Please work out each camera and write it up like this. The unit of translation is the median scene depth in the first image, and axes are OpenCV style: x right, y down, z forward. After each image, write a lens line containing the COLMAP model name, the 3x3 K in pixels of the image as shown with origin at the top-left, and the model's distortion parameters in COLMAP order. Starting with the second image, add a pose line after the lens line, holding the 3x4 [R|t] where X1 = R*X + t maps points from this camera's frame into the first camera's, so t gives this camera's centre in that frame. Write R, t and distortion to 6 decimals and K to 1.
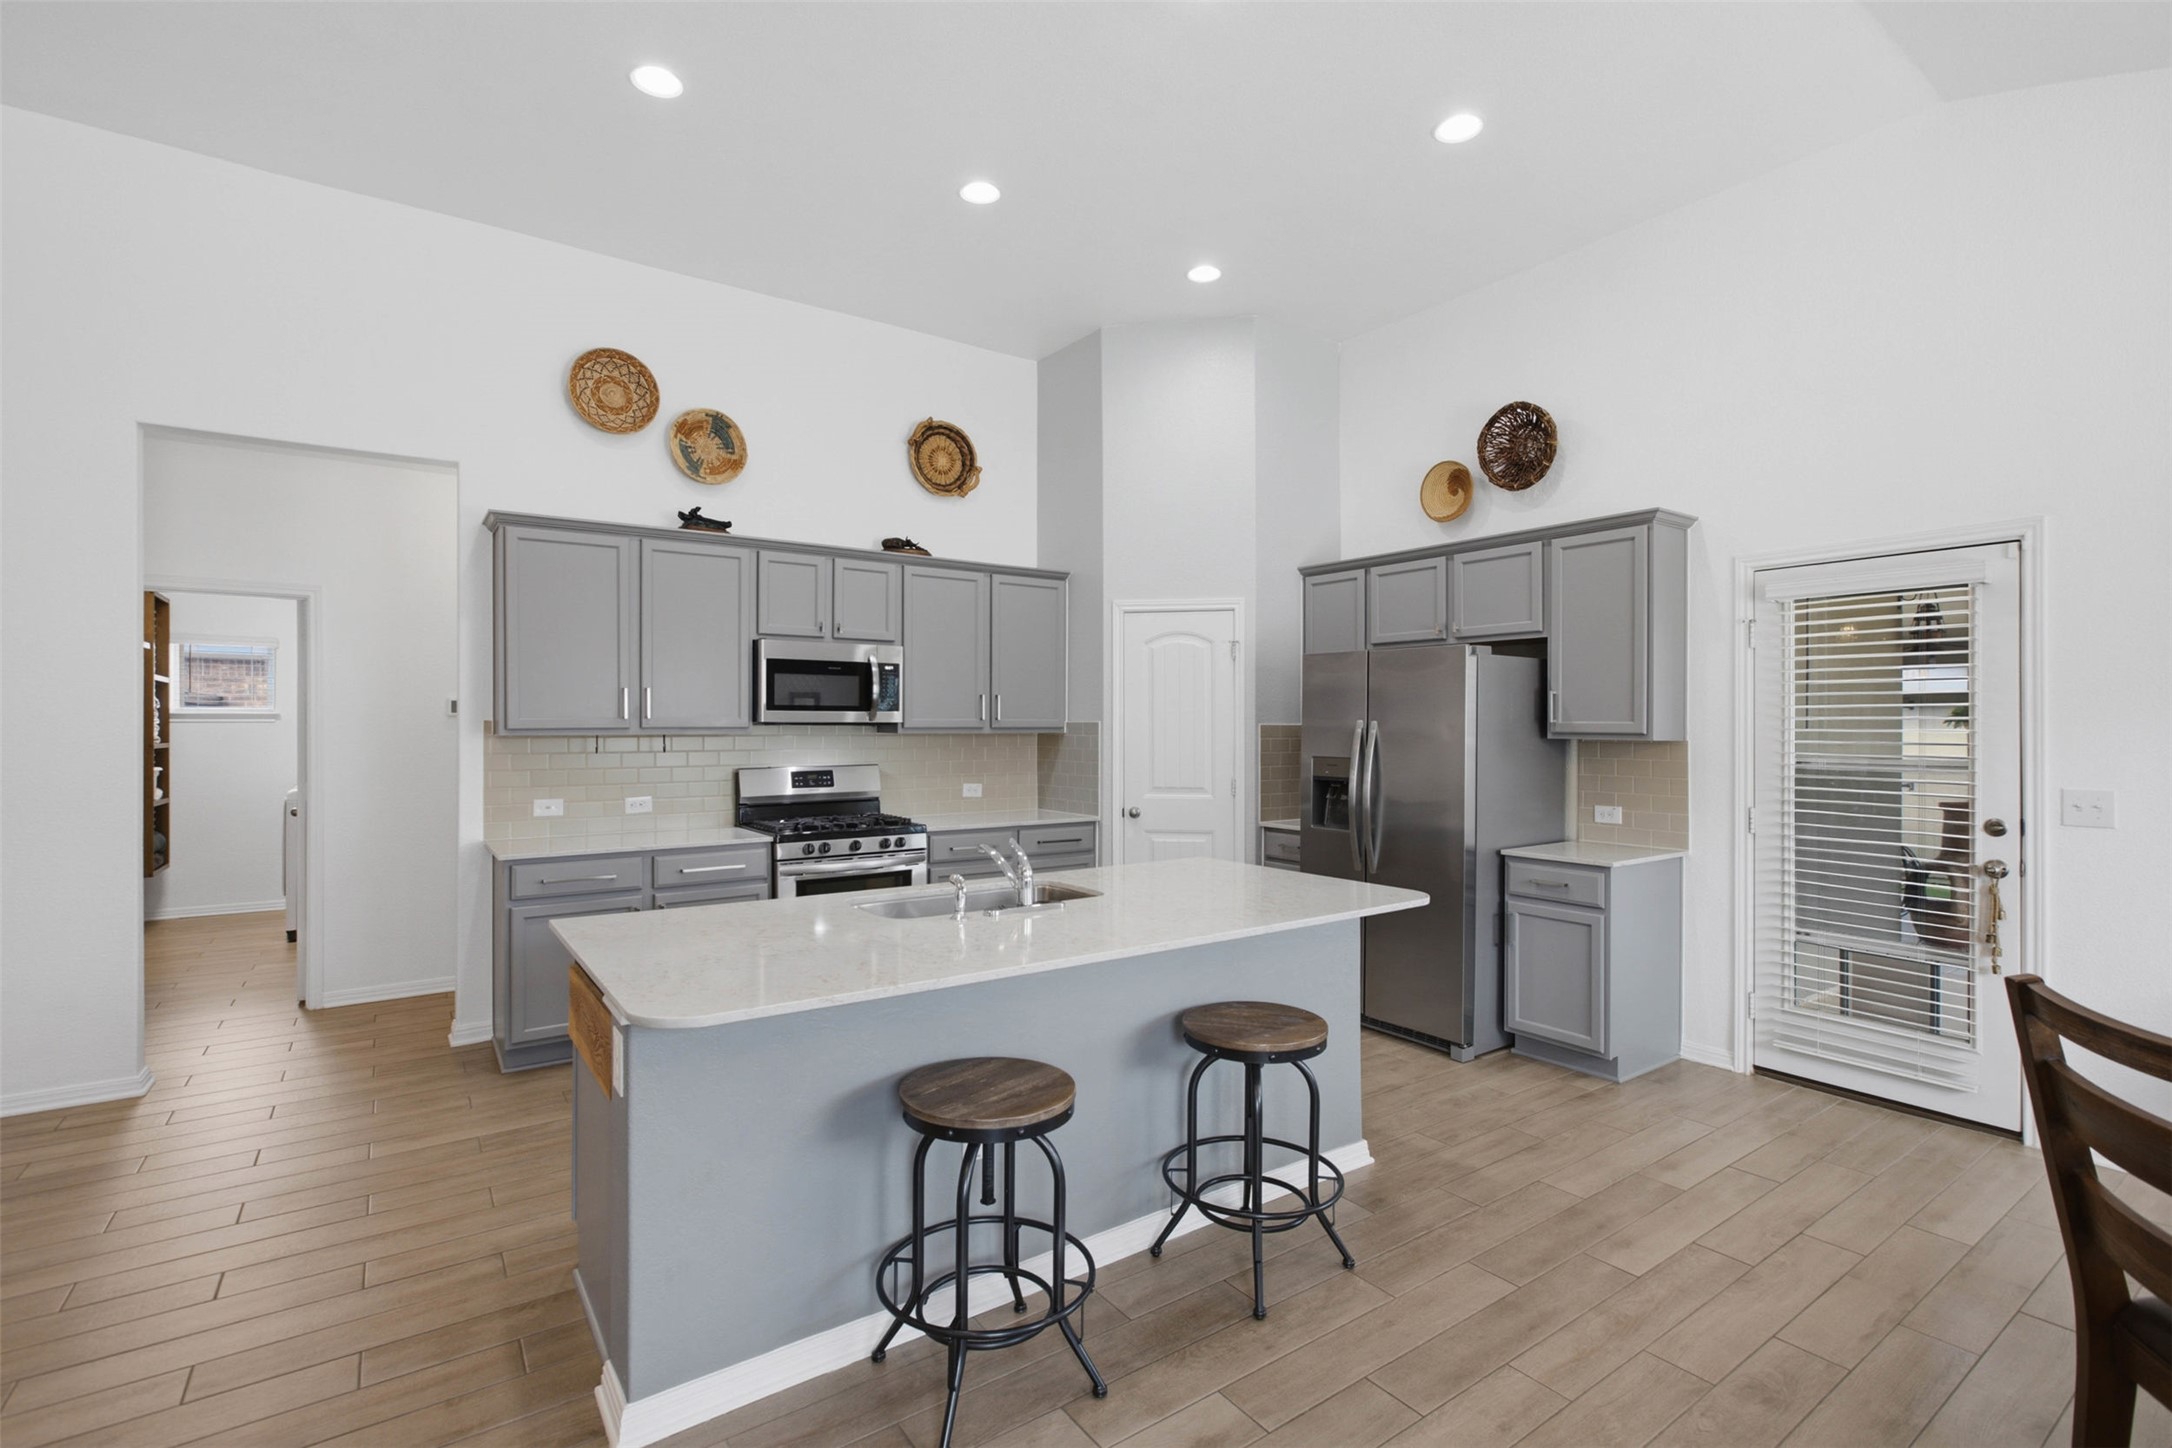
lens RADIAL K [[986.1, 0, 1089.6], [0, 986.1, 721.5], [0, 0, 1]] dist [-0.007105, 0.005826]
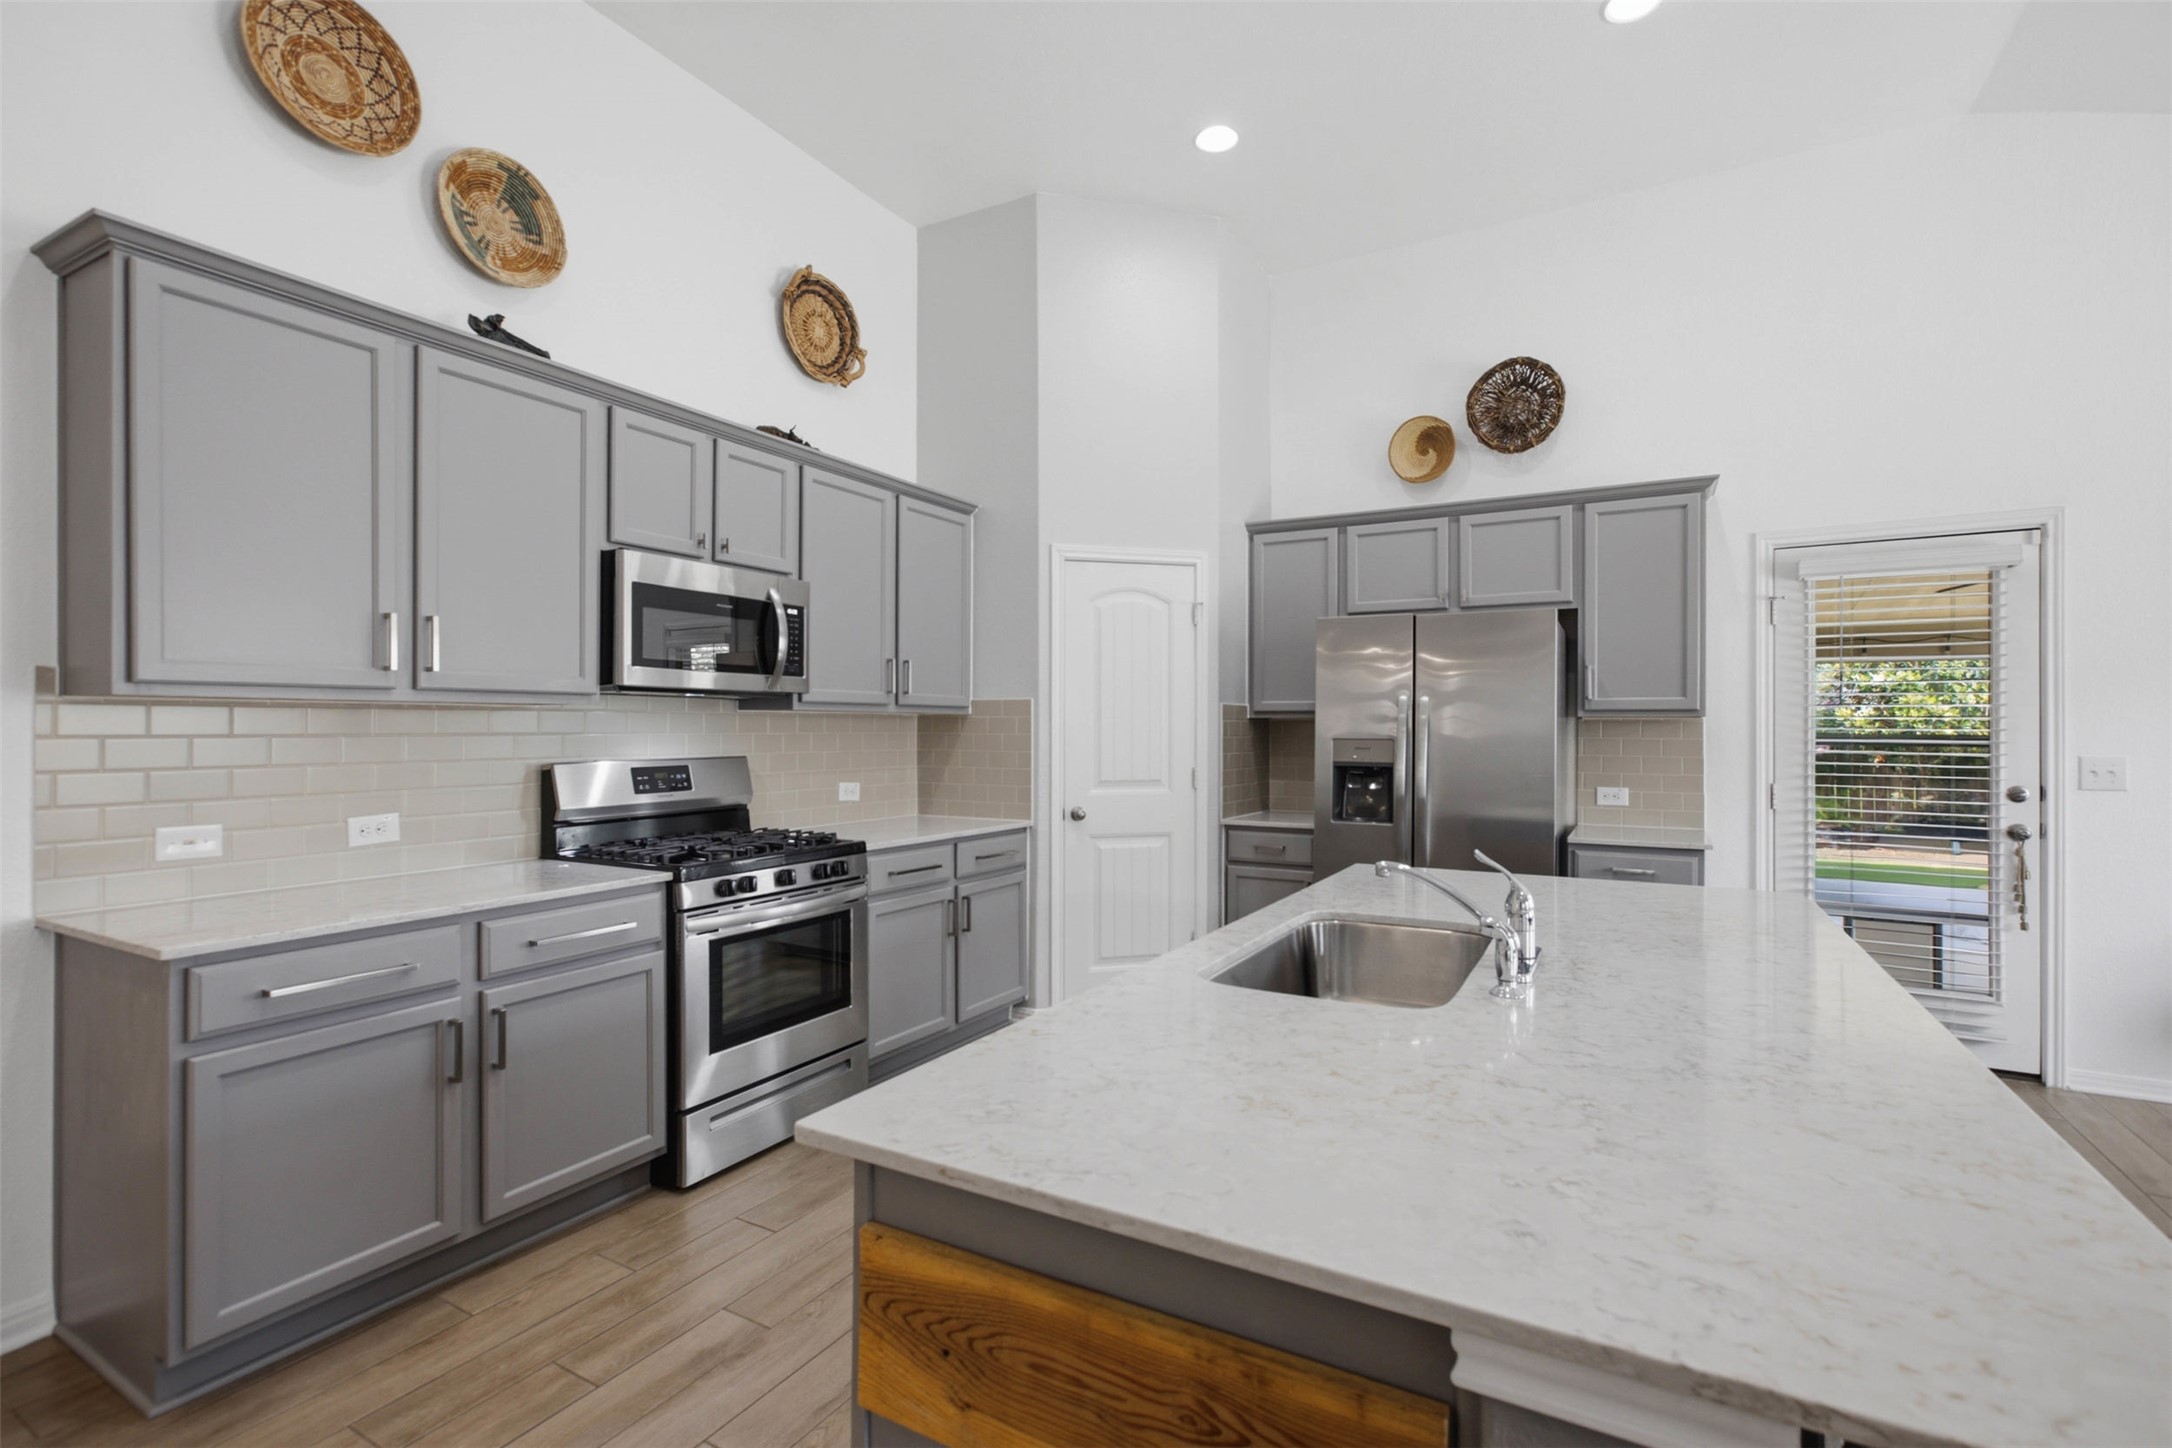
lens RADIAL K [[986.1, 0, 1092.9], [0, 986.1, 726.3], [0, 0, 1]] dist [-0.007105, 0.005826]
pose [[0.907211, 0.001044, 0.420675, -0.325164], [-0.001860, 0.999997, 0.001529, 0.024586], [-0.420672, -0.002170, 0.907210, 0.324595]]
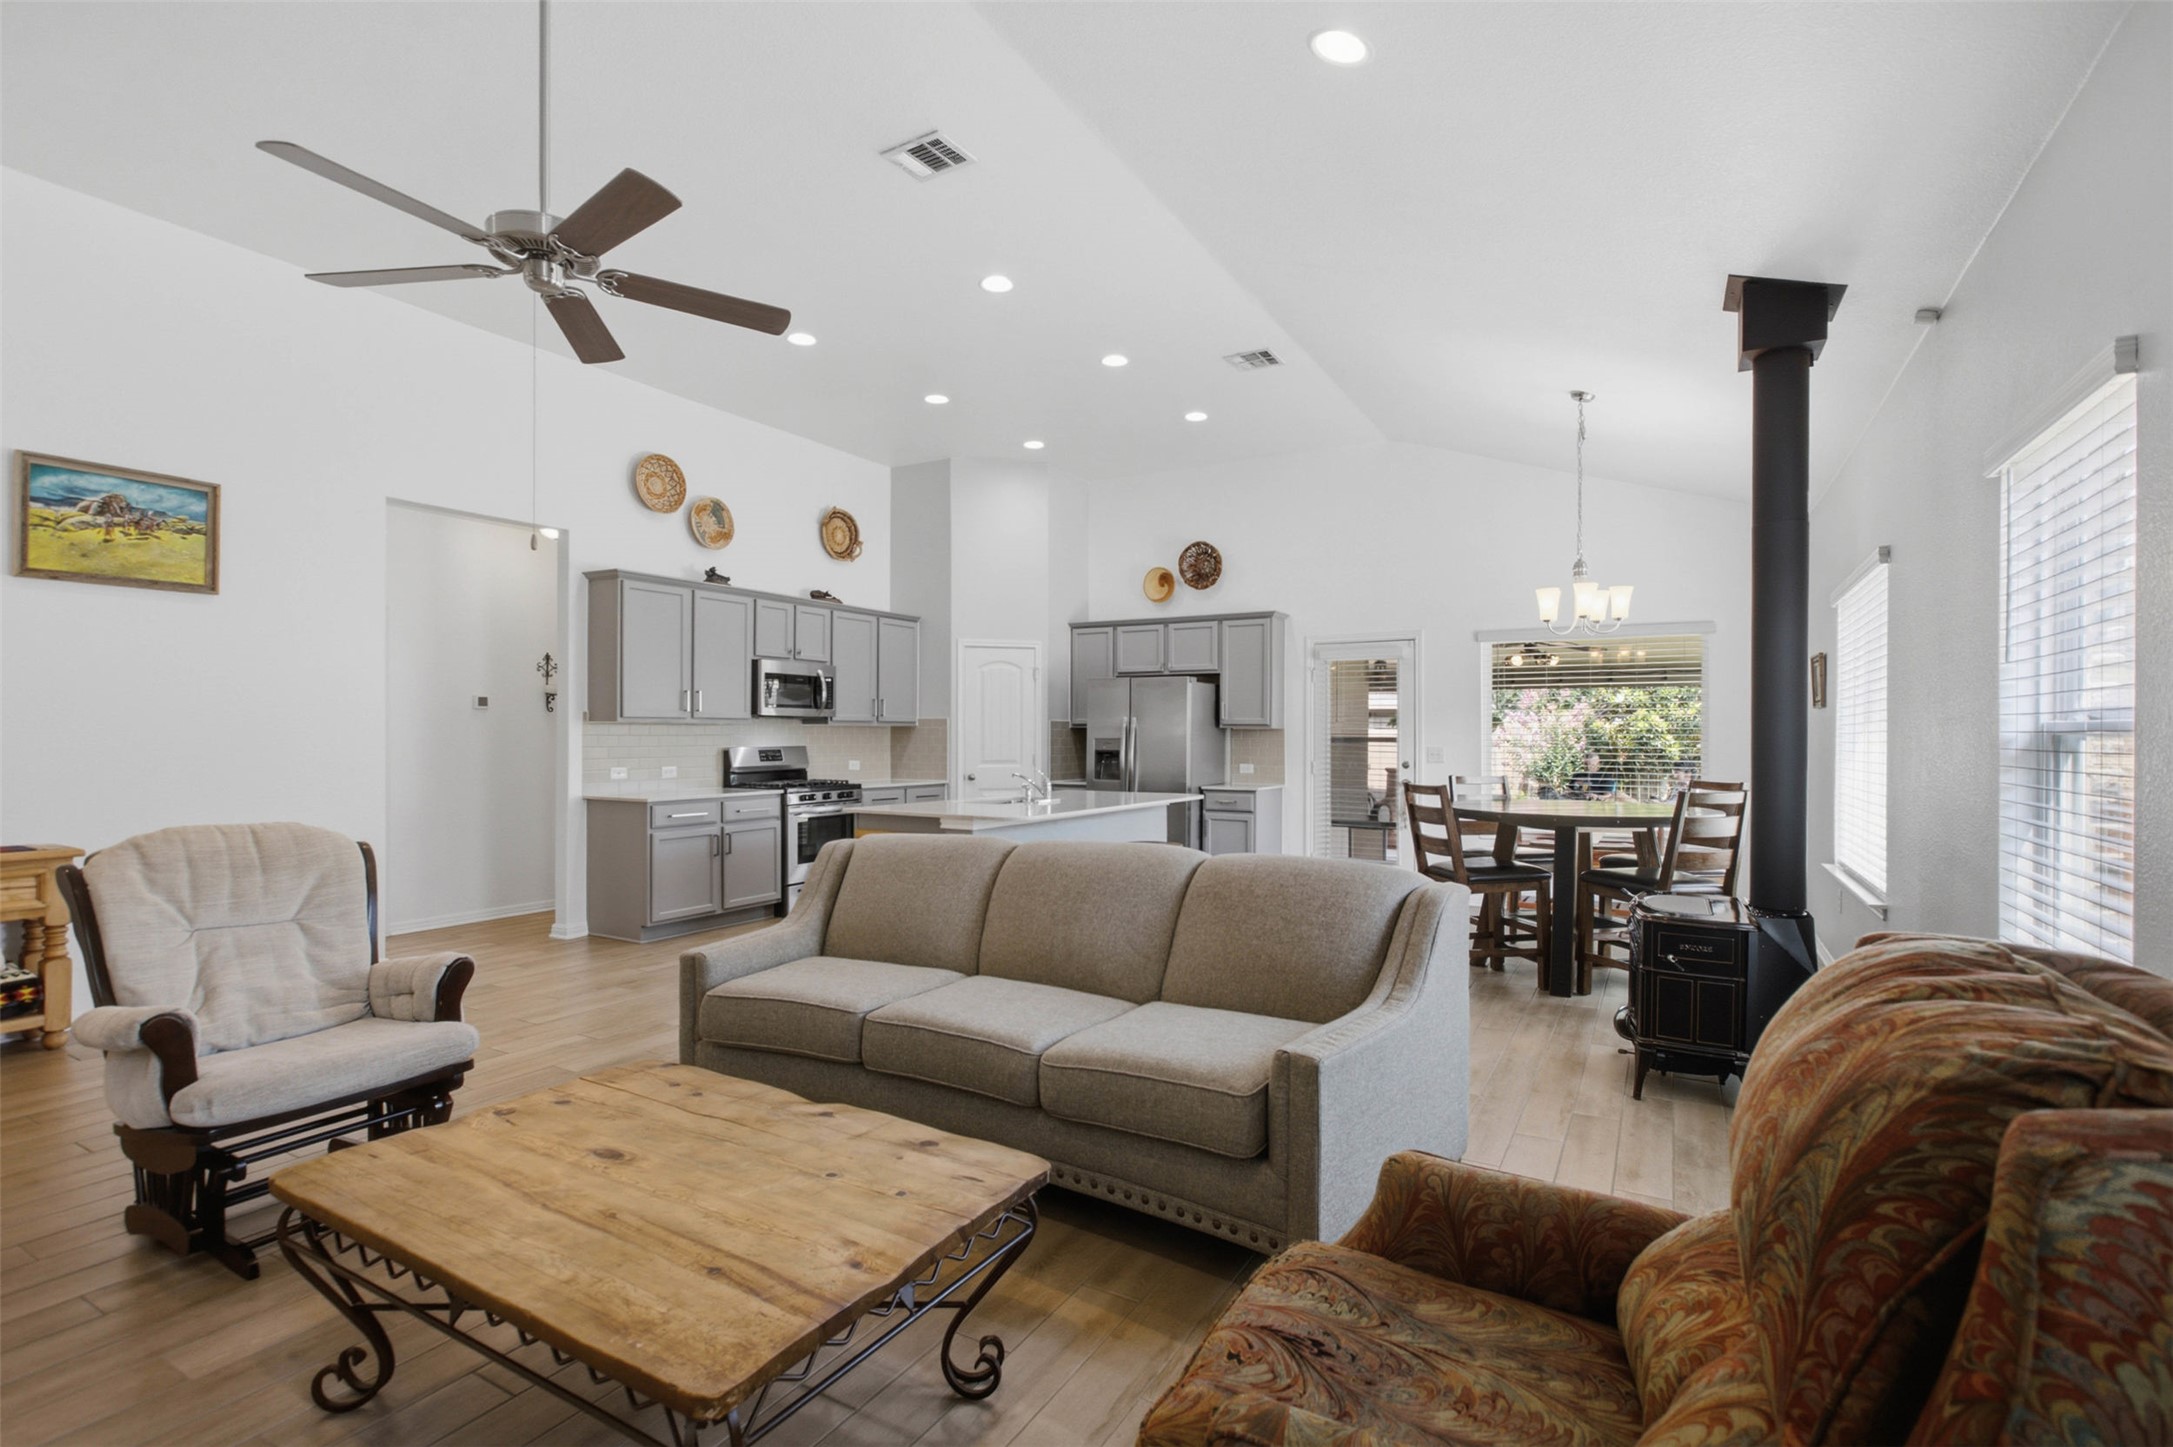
lens RADIAL K [[986.6, 0, 1091.1], [0, 986.6, 731.7], [0, 0, 1]] dist [-0.007105, 0.005826]
pose [[0.910340, 0.002893, 0.413852, -0.495140], [-0.003038, 0.999995, -0.000308, 0.024741], [-0.413851, -0.000977, 0.910344, -0.559191]]
